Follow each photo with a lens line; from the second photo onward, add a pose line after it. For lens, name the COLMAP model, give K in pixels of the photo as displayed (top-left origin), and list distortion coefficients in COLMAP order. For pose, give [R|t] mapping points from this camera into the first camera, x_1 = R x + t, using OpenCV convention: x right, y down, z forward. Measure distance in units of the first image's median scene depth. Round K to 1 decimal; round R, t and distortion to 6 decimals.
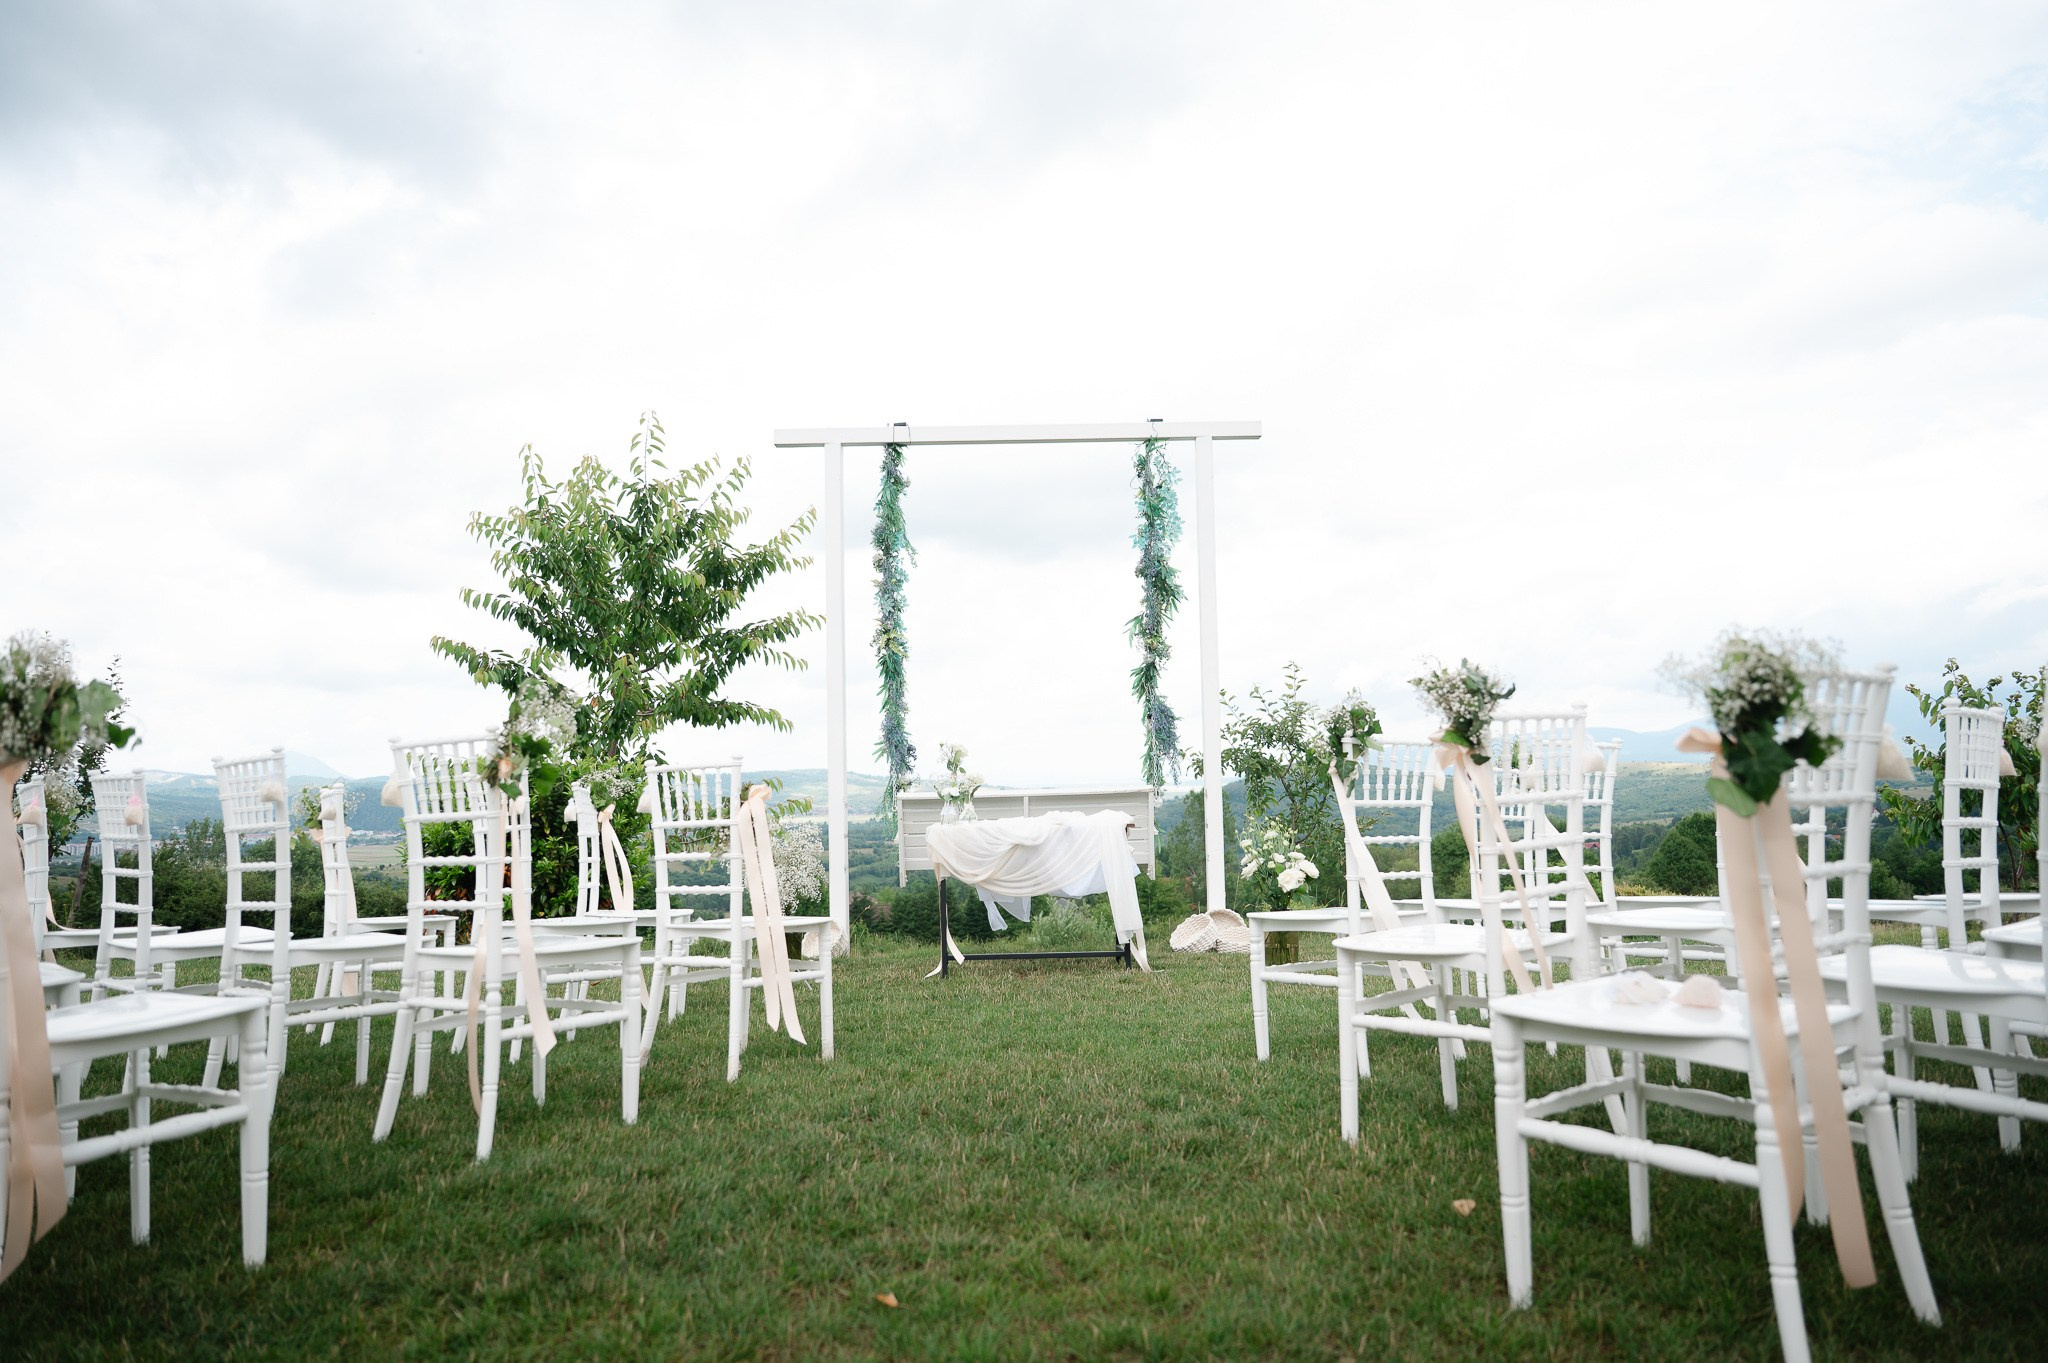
lens RADIAL K [[1417.0, 0, 1024.0], [0, 1417.0, 681.5], [0, 0, 1]] dist [-0.005871, -0.003425]
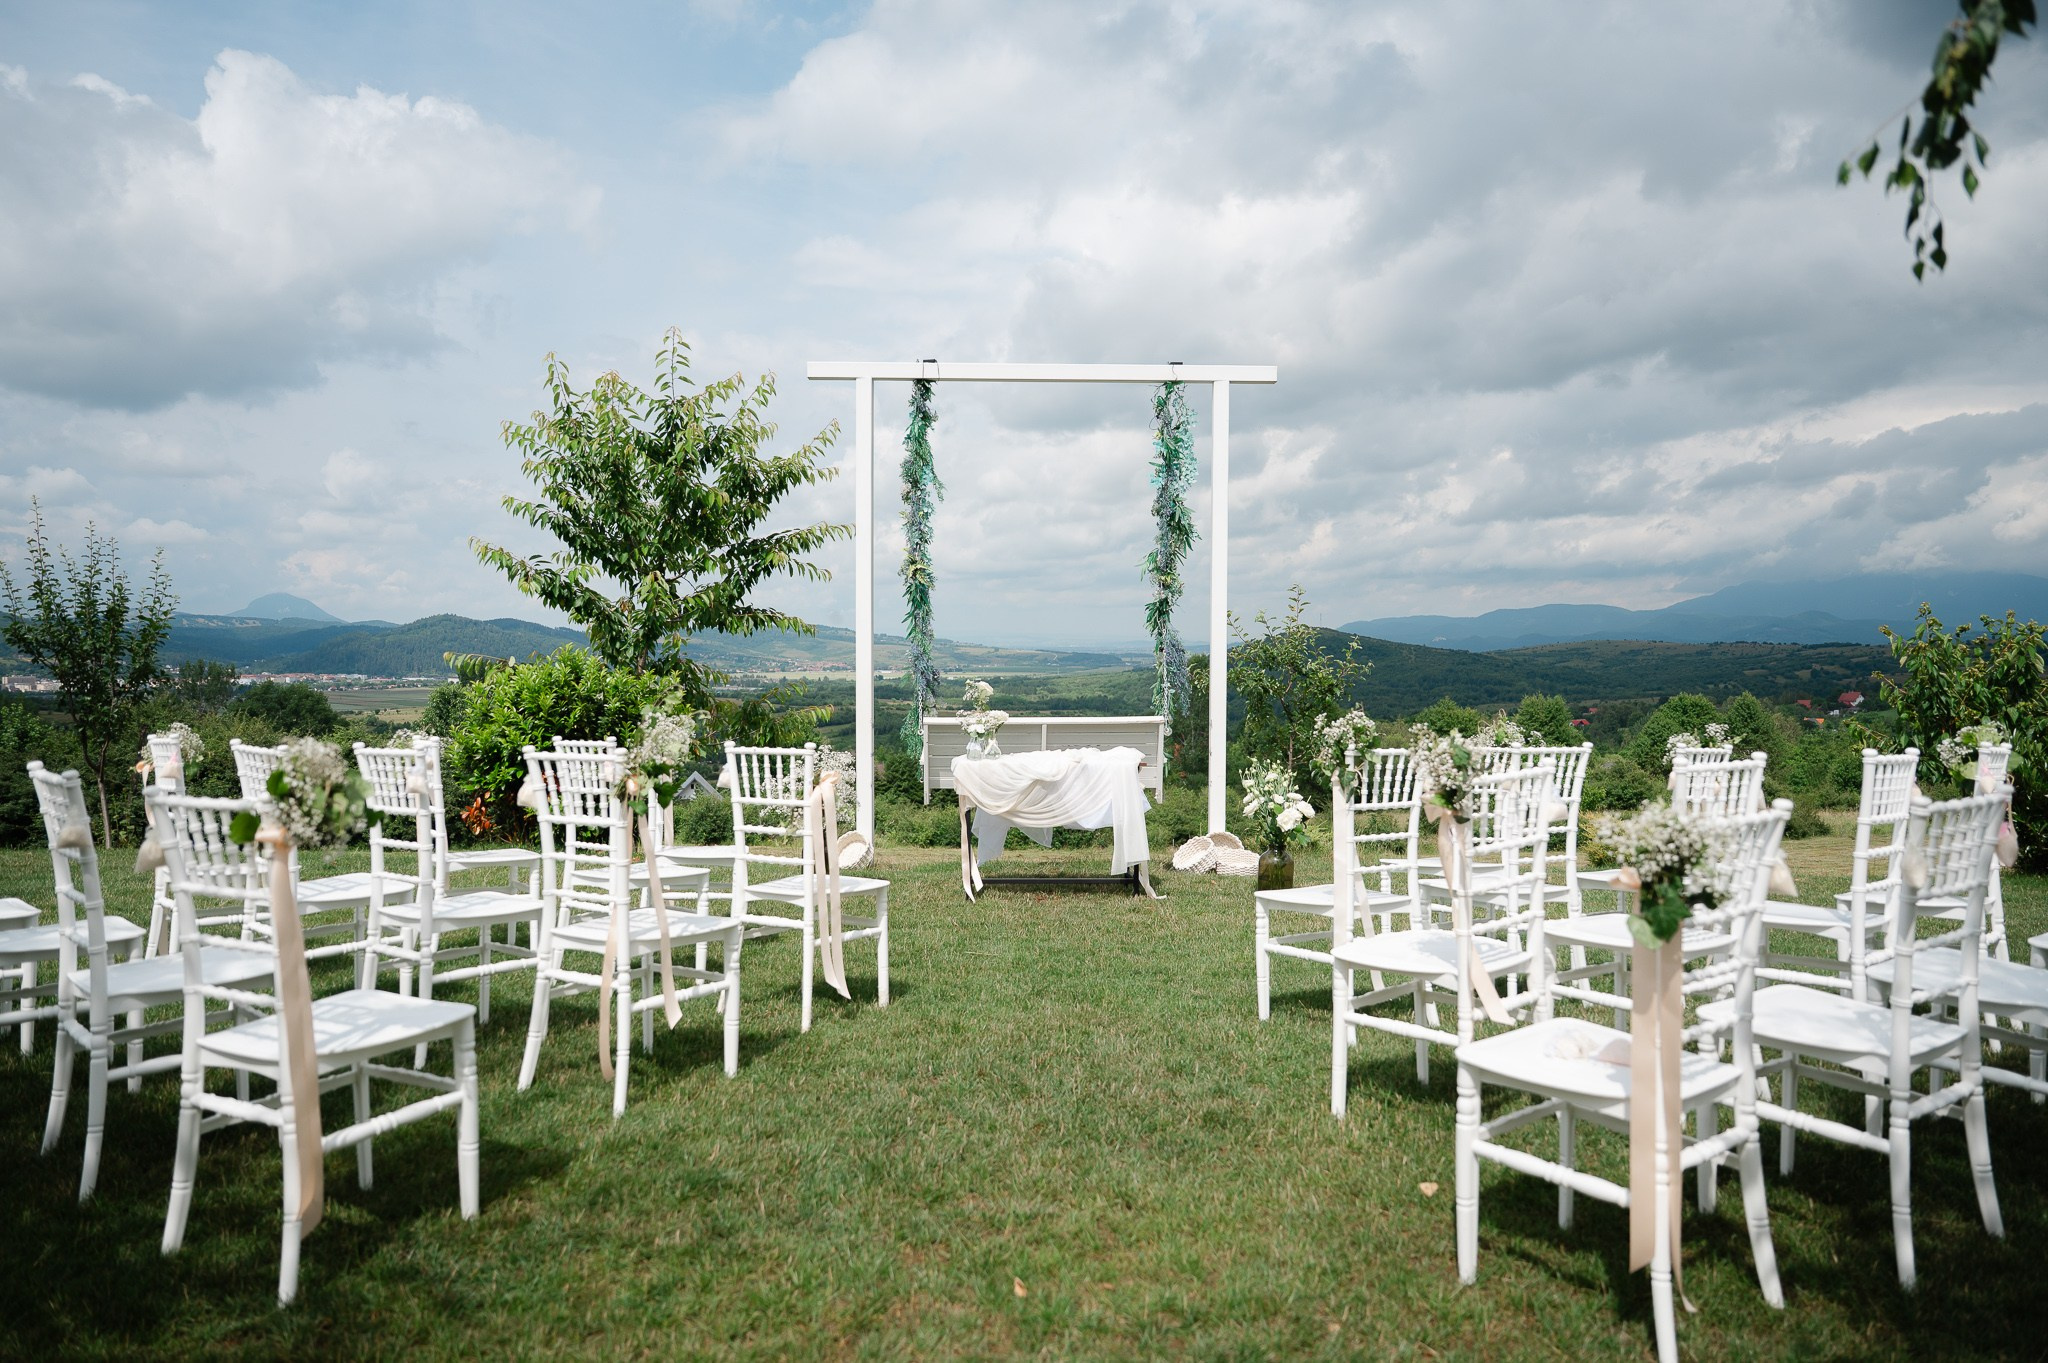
lens RADIAL K [[1417.0, 0, 1024.0], [0, 1417.0, 681.5], [0, 0, 1]] dist [-0.005871, -0.003425]
pose [[0.999699, 0.024105, 0.004668, -0.039903], [-0.024445, 0.994940, 0.097455, -0.117139], [-0.002296, -0.097540, 0.995229, -0.127146]]
